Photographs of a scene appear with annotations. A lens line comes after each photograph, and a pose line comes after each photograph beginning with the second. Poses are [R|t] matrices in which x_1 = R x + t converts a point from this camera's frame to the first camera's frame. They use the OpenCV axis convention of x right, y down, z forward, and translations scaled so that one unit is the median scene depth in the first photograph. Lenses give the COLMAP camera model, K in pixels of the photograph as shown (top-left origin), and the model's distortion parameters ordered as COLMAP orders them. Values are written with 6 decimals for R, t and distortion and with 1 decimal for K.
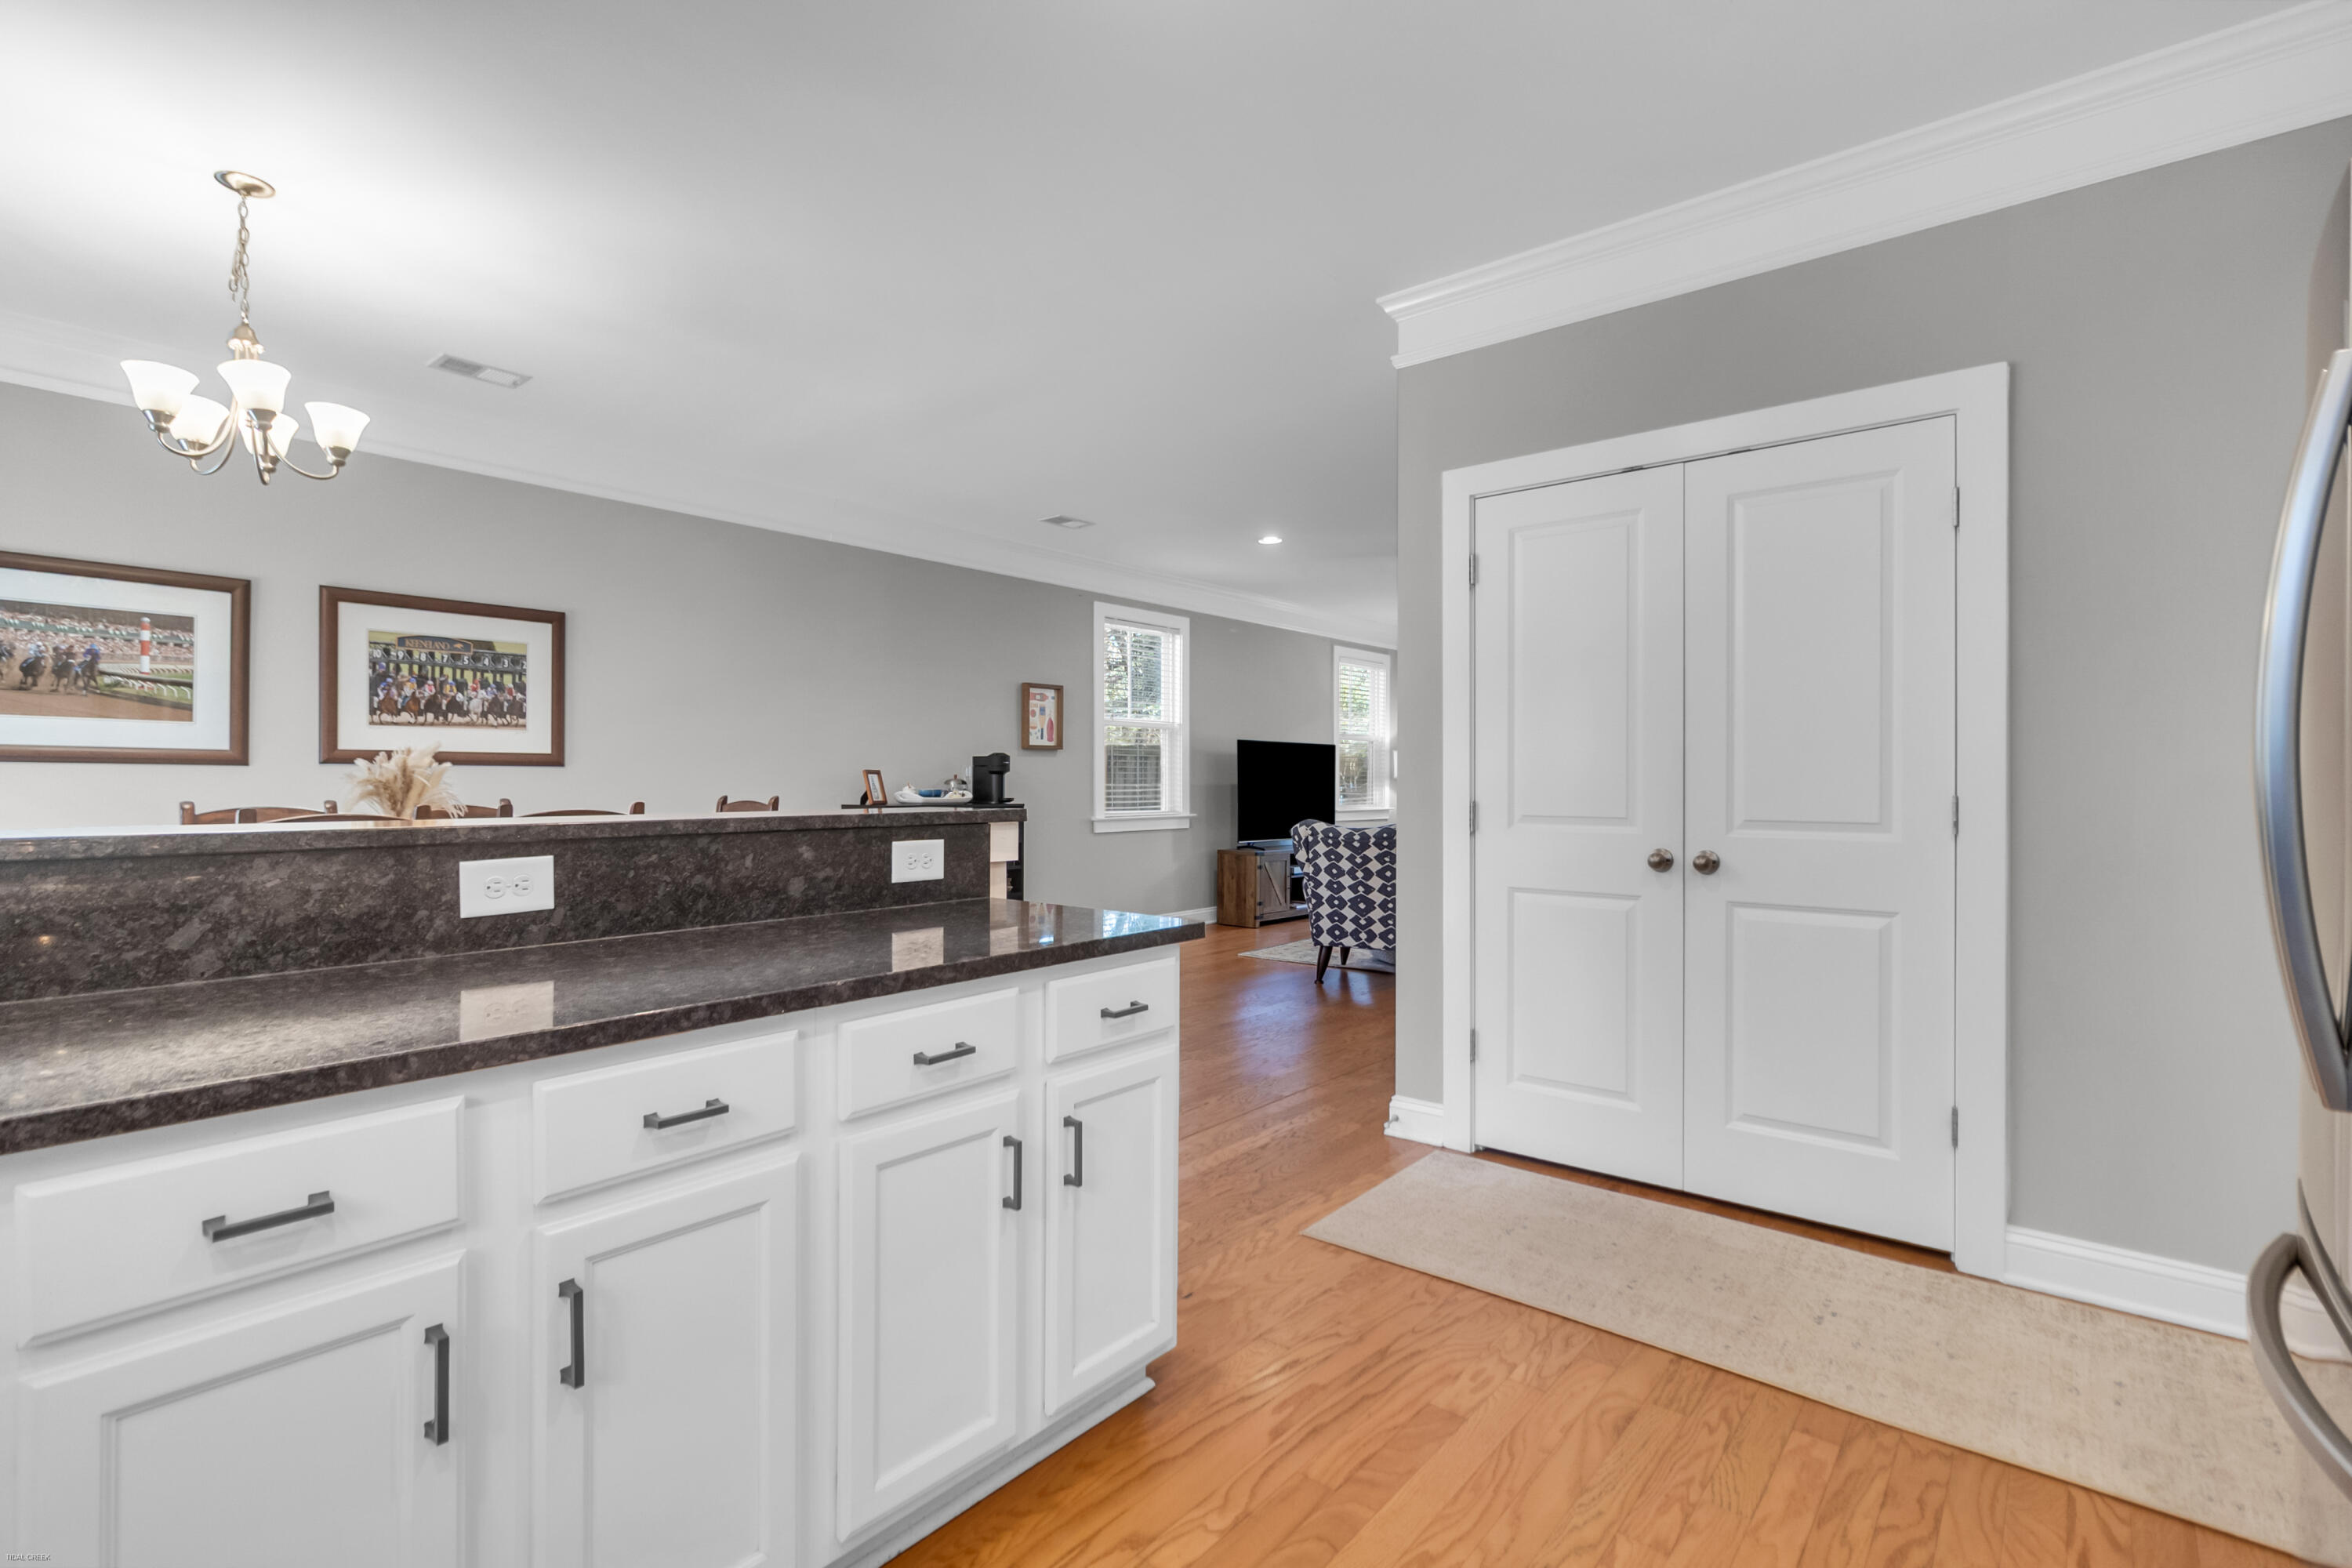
lens RADIAL K [[1091.3, 0, 1177.2], [0, 1091.3, 775.4], [0, 0, 1]] dist [-0.002707, 0.002303]
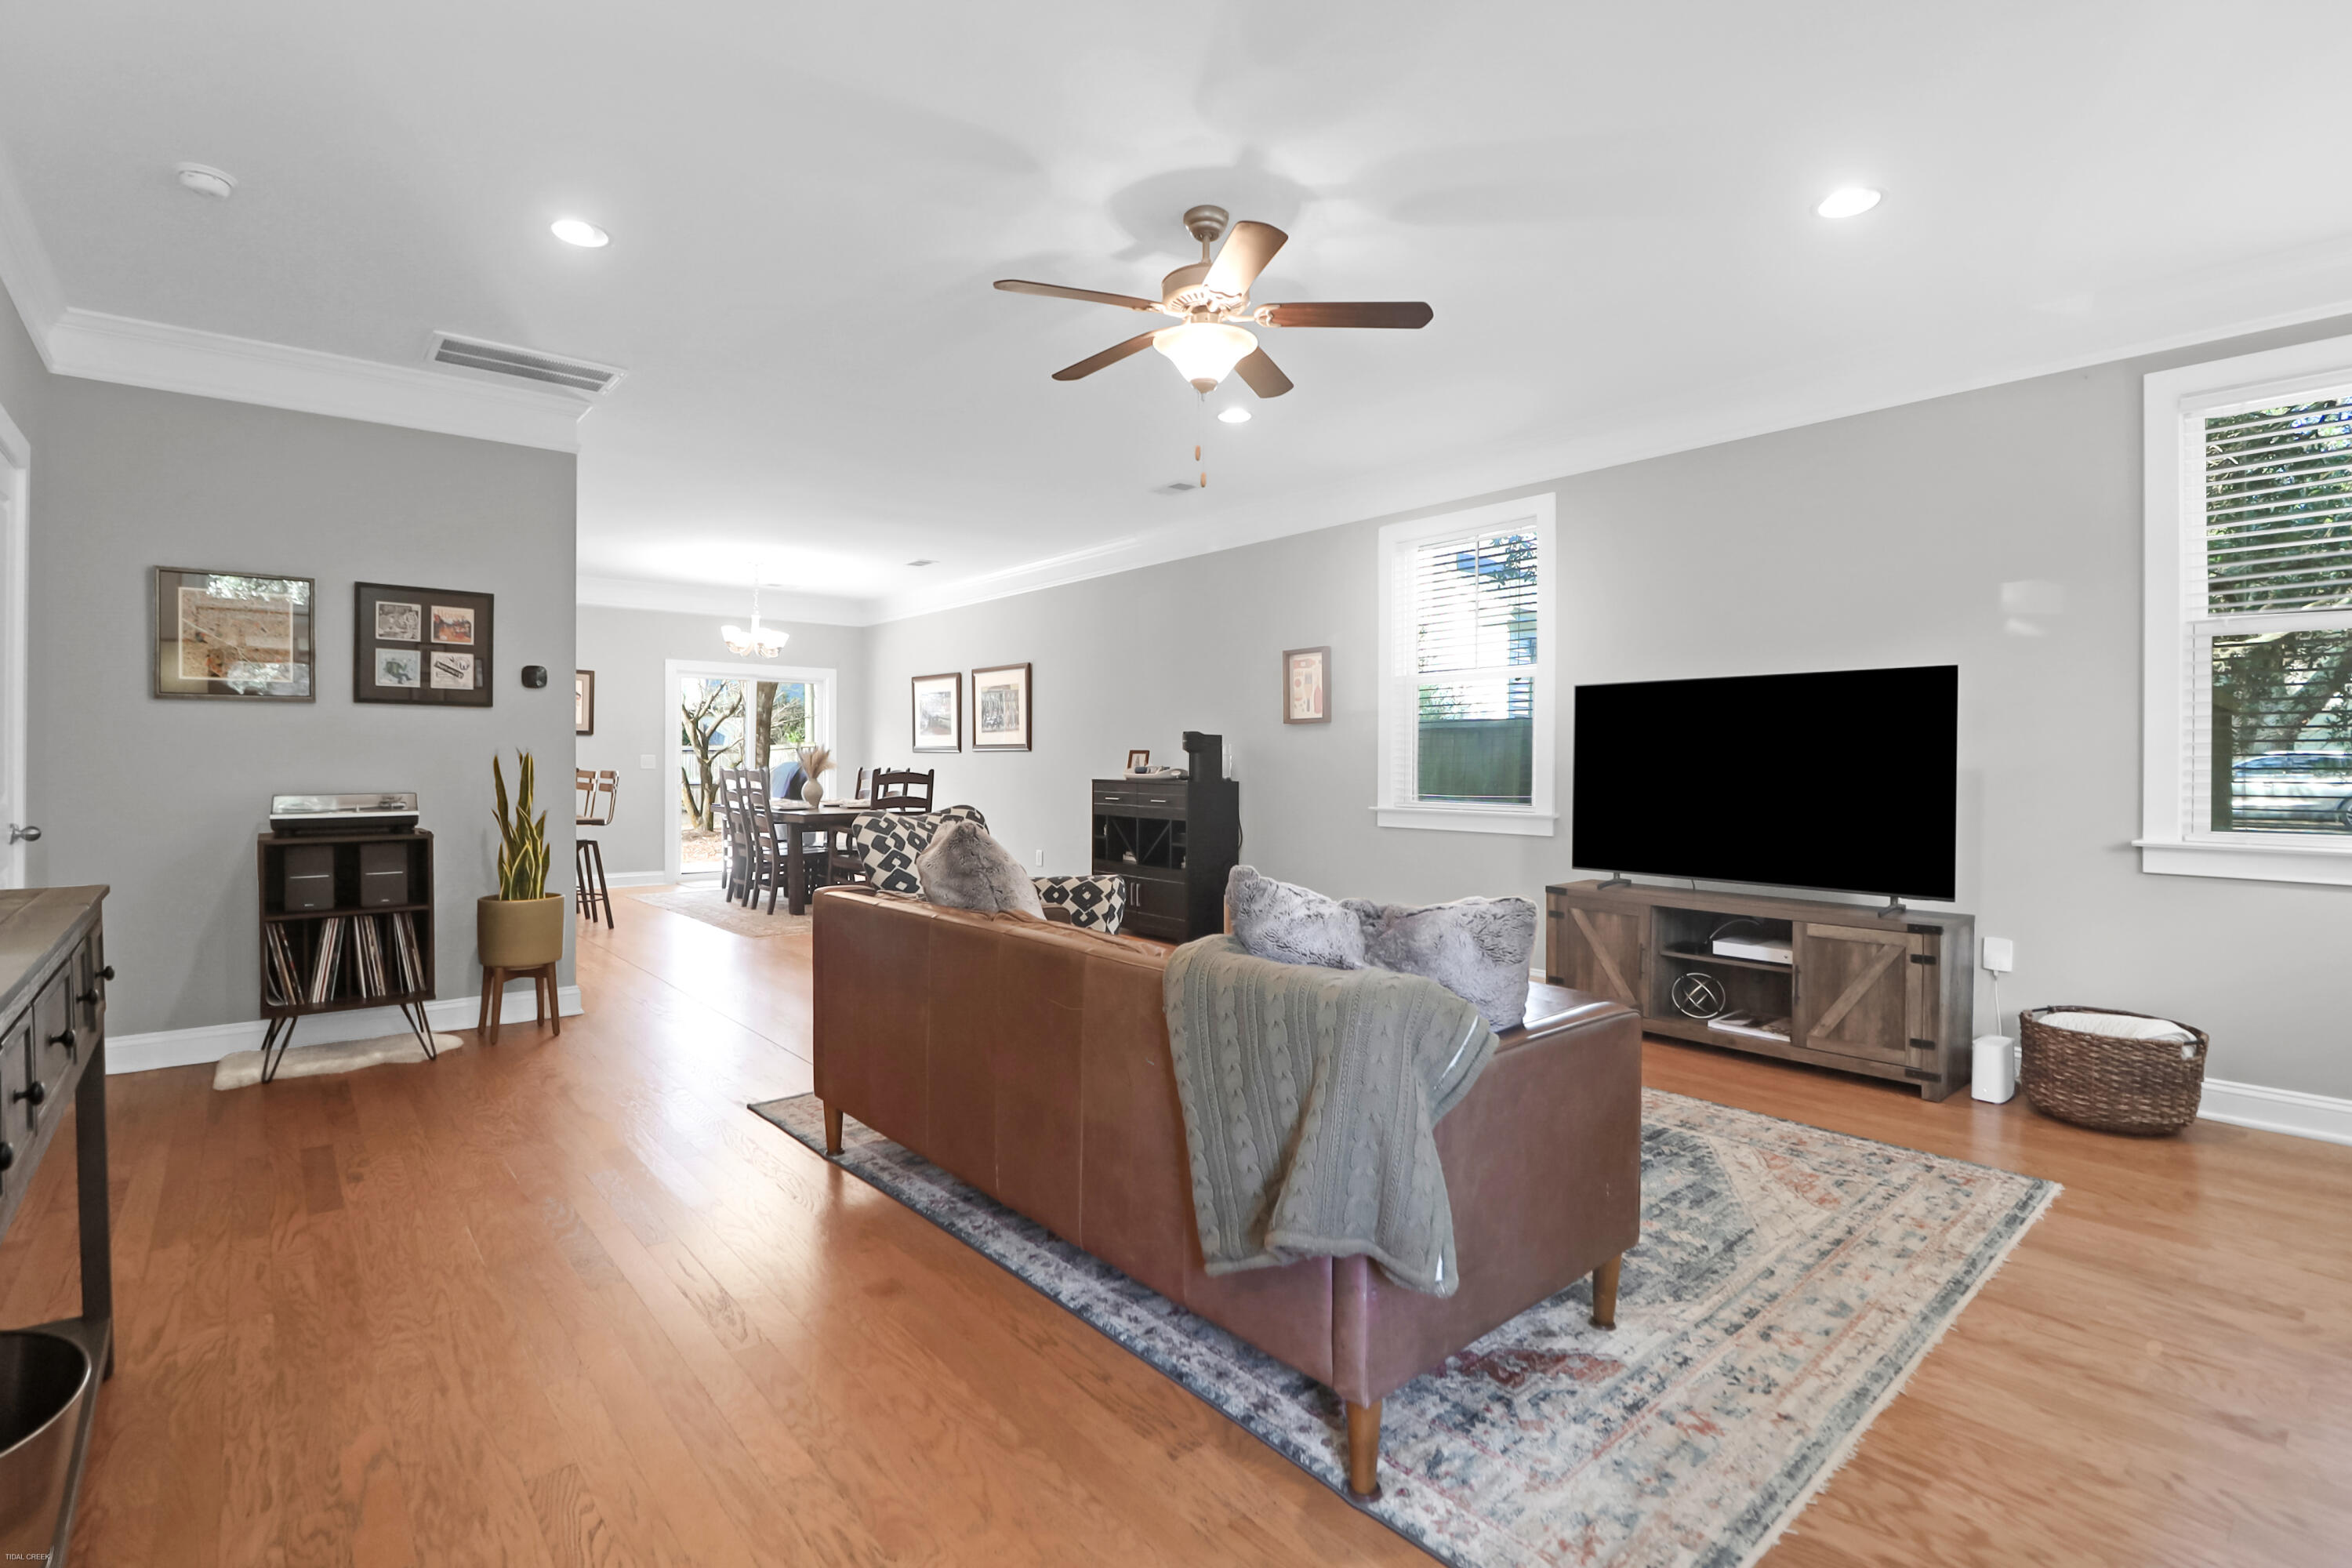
lens RADIAL K [[1091.3, 0, 1176.9], [0, 1091.3, 774.0], [0, 0, 1]] dist [-0.002707, 0.002303]
pose [[-0.172783, 0.005365, -0.984945, 0.754185], [-0.002443, 0.999980, 0.005875, 0.012037], [0.984957, 0.003421, -0.172766, 1.049004]]
